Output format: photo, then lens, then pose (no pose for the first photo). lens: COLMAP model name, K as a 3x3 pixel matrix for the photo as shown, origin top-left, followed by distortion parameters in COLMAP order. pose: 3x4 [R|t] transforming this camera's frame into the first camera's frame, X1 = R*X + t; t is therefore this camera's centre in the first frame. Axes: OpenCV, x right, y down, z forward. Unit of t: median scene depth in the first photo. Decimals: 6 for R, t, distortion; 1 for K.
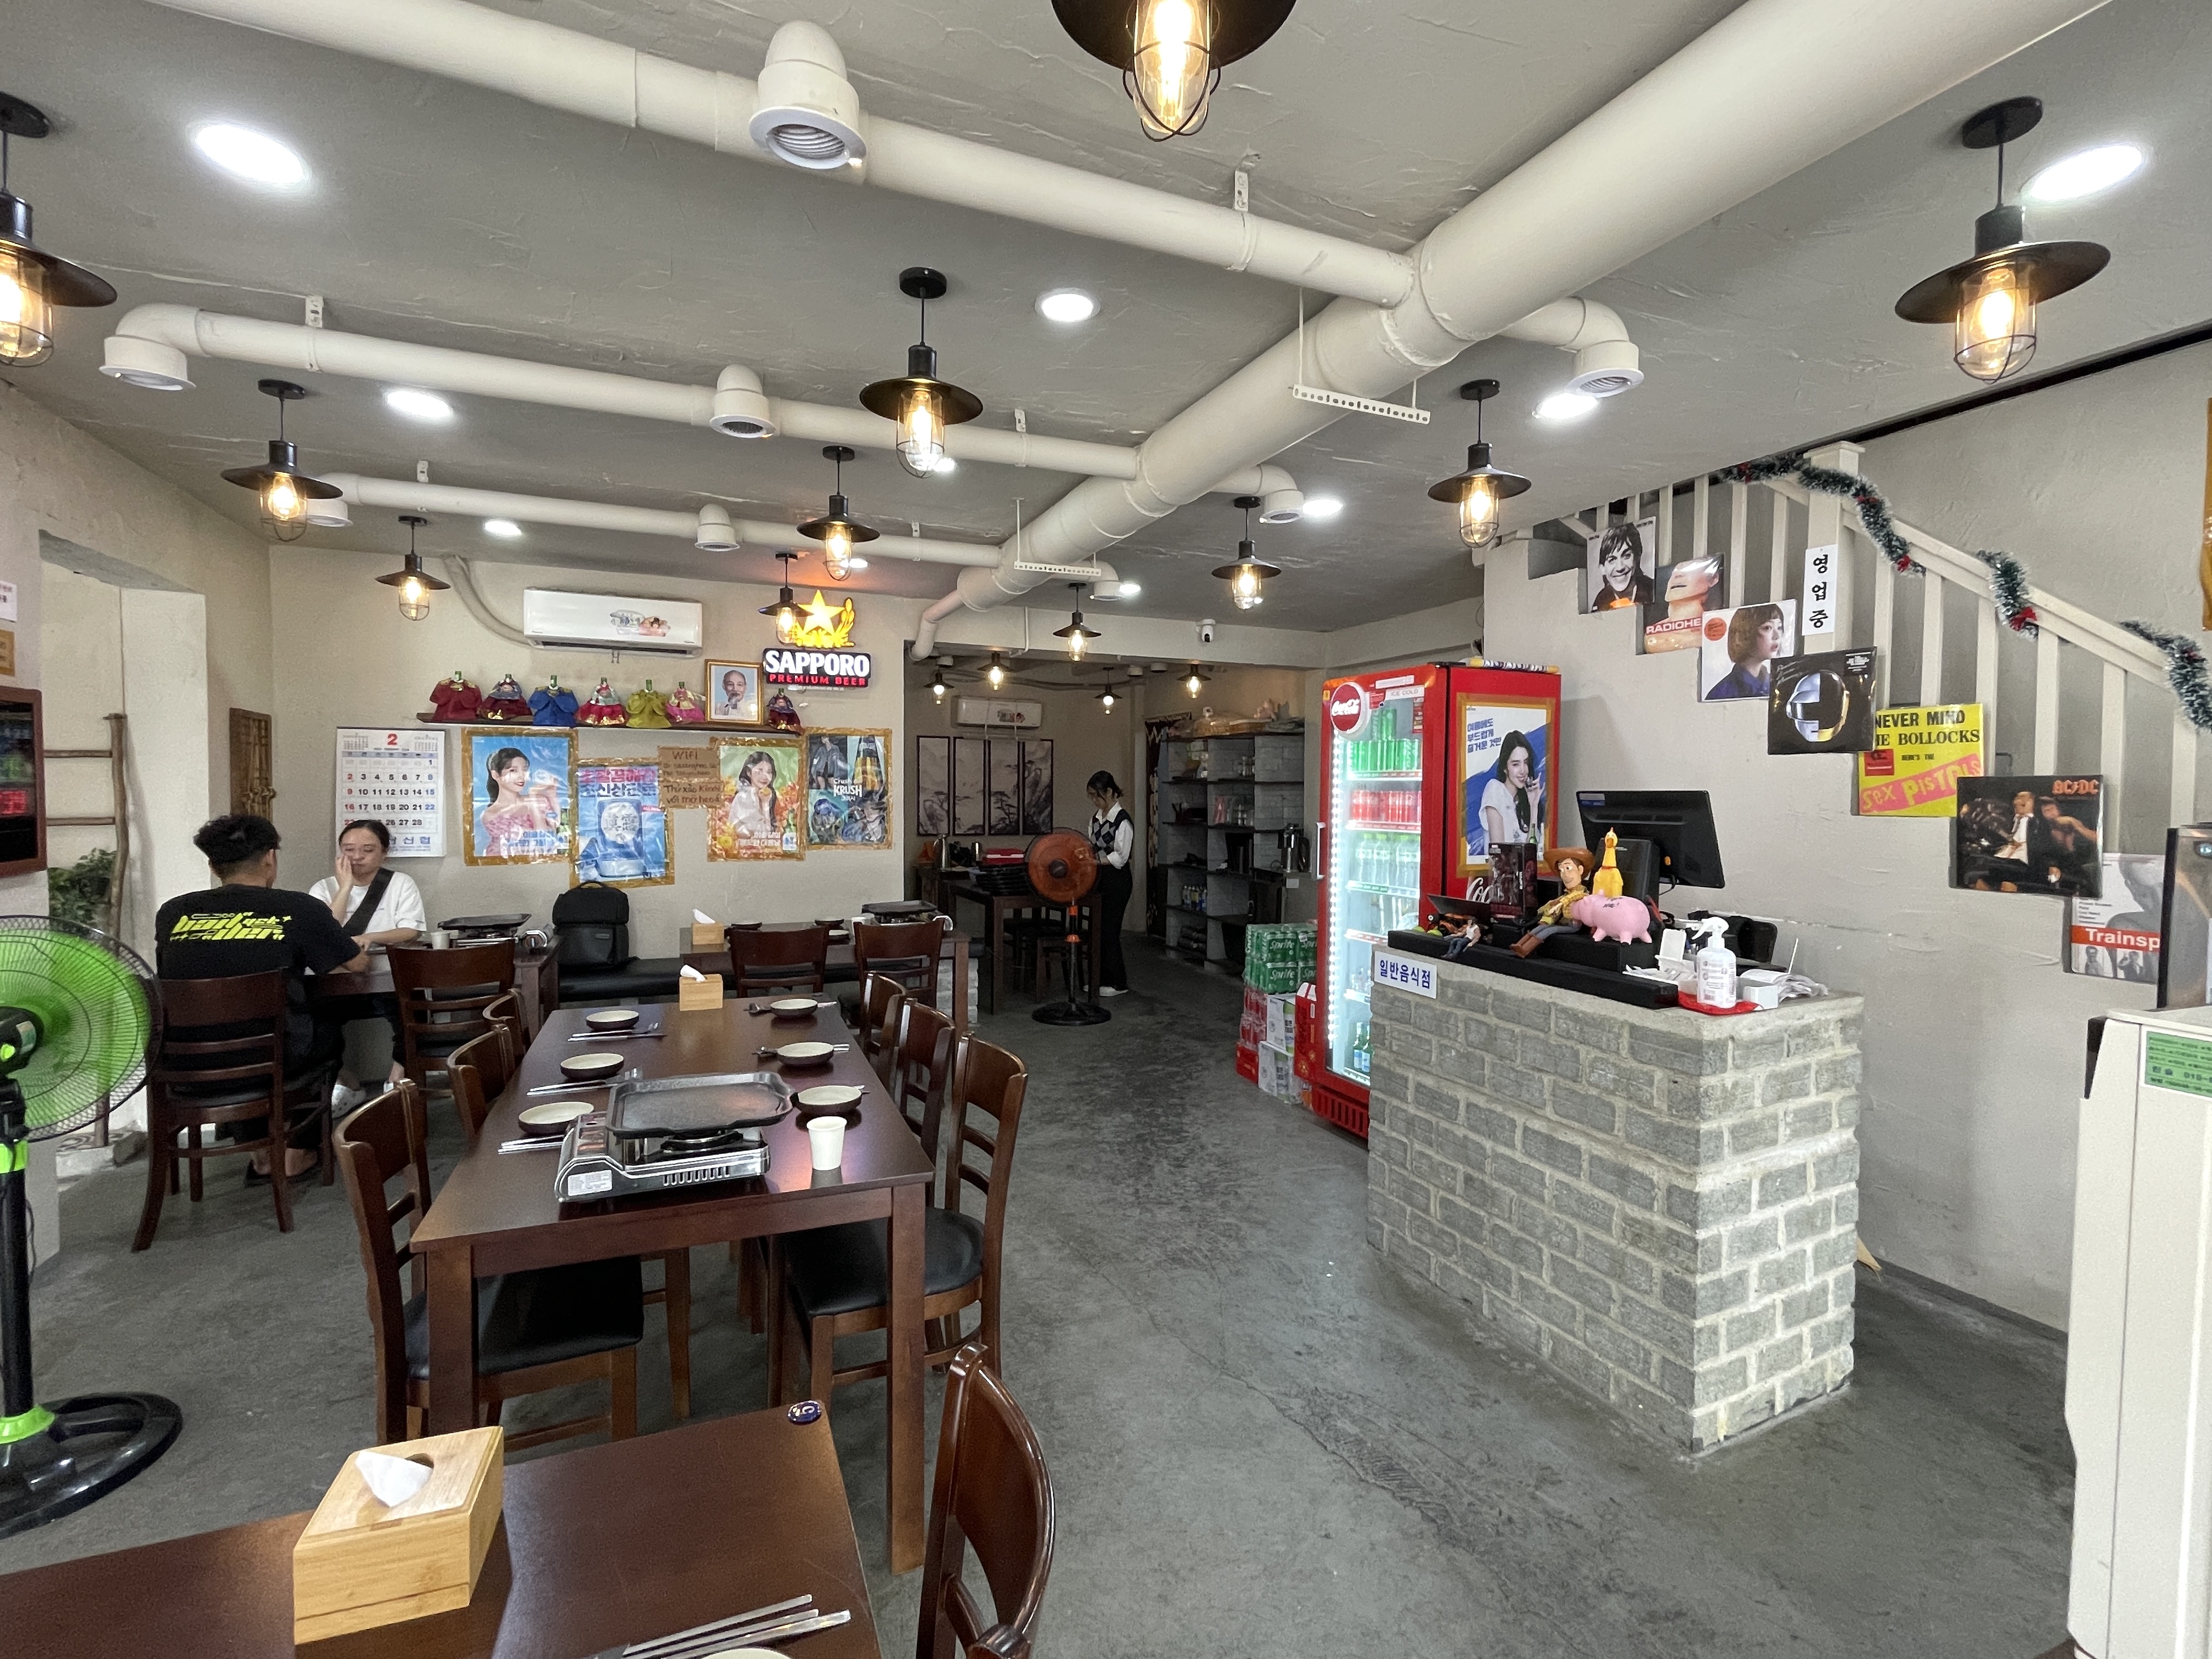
lens RADIAL K [[992.2, 0, 1097.6], [0, 992.2, 817.2], [0, 0, 1]] dist [-0.001630, -0.001599]
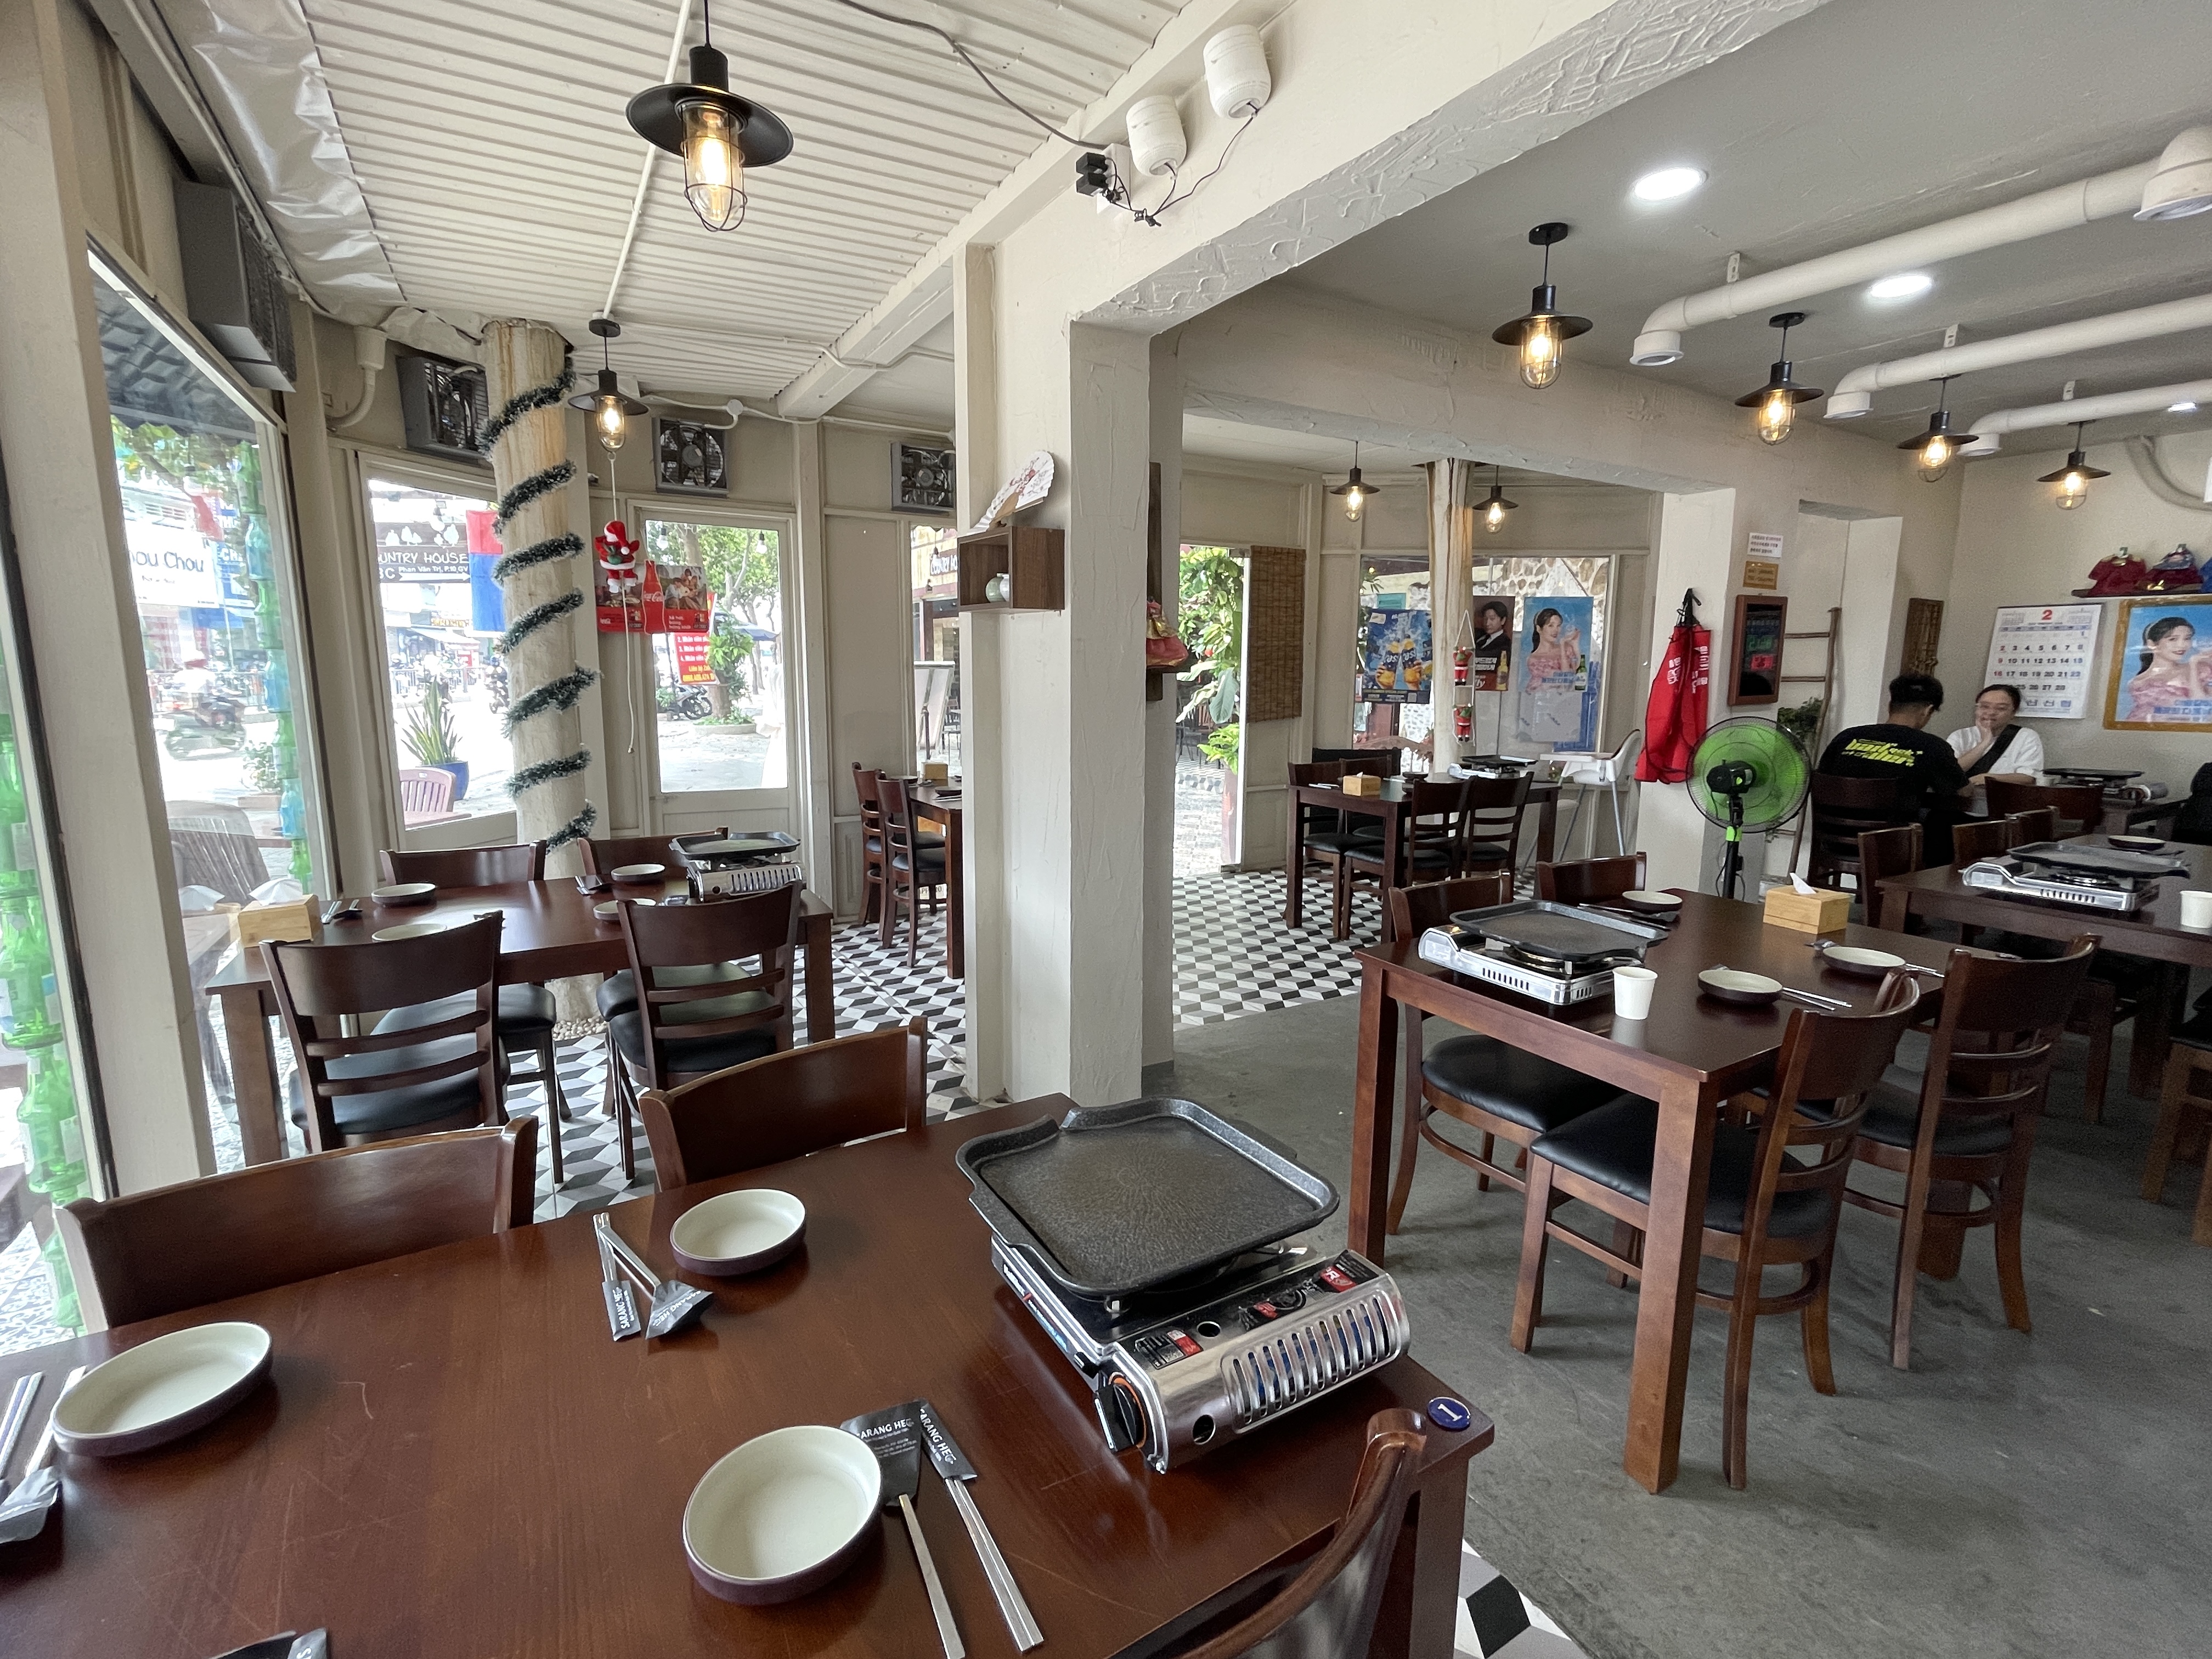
lens RADIAL K [[992.2, 0, 1097.6], [0, 992.2, 817.2], [0, 0, 1]] dist [-0.001630, -0.001599]
pose [[0.123608, 0.143750, -0.981864, 0.325695], [-0.030308, 0.989537, 0.141058, 0.026519], [0.991868, 0.012322, 0.126671, -0.248110]]
